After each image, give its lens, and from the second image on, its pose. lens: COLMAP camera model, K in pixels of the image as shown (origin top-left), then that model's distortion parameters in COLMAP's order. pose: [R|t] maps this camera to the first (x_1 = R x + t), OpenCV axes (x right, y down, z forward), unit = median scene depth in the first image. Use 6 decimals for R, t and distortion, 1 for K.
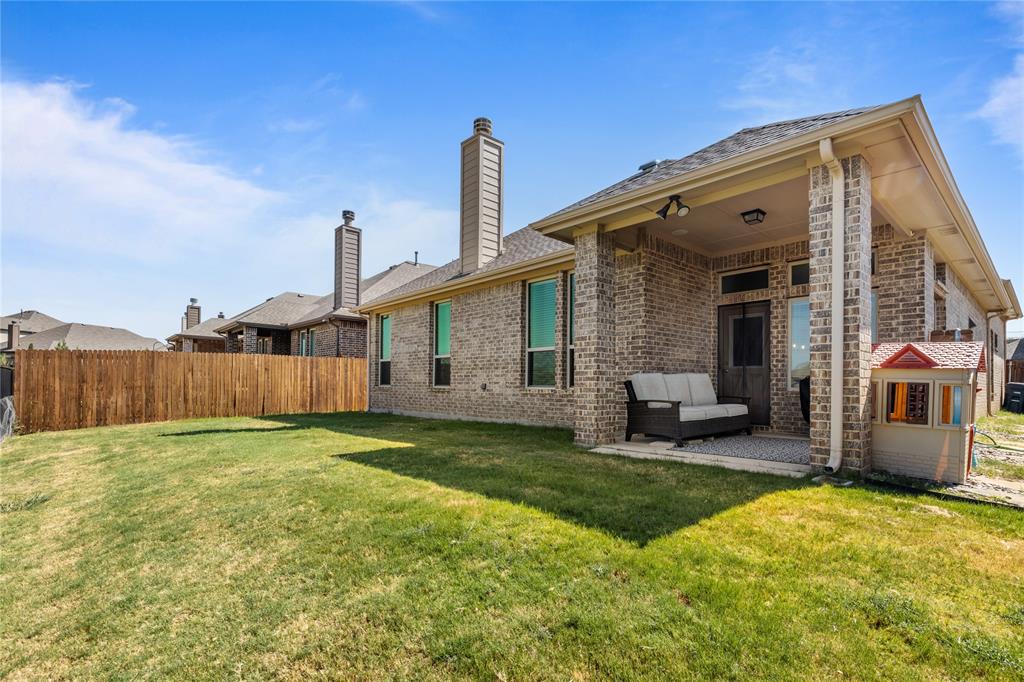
lens RADIAL K [[487.2, 0, 515.0], [0, 487.2, 398.8], [0, 0, 1]] dist [-0.001556, -0.000851]
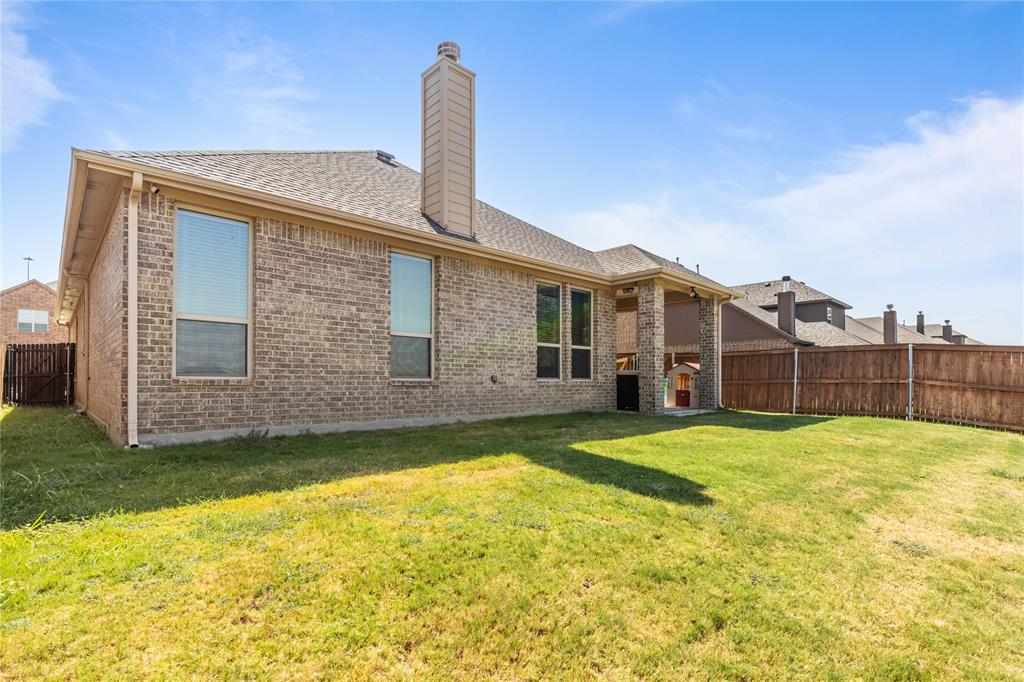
lens RADIAL K [[482.8, 0, 509.5], [0, 482.8, 374.3], [0, 0, 1]] dist [0.000247, 0.000042]
pose [[-0.009866, 0.002774, 0.999947, -0.928667], [0.020031, 0.999796, -0.002576, -0.030116], [-0.999751, 0.020005, -0.009920, 0.978607]]
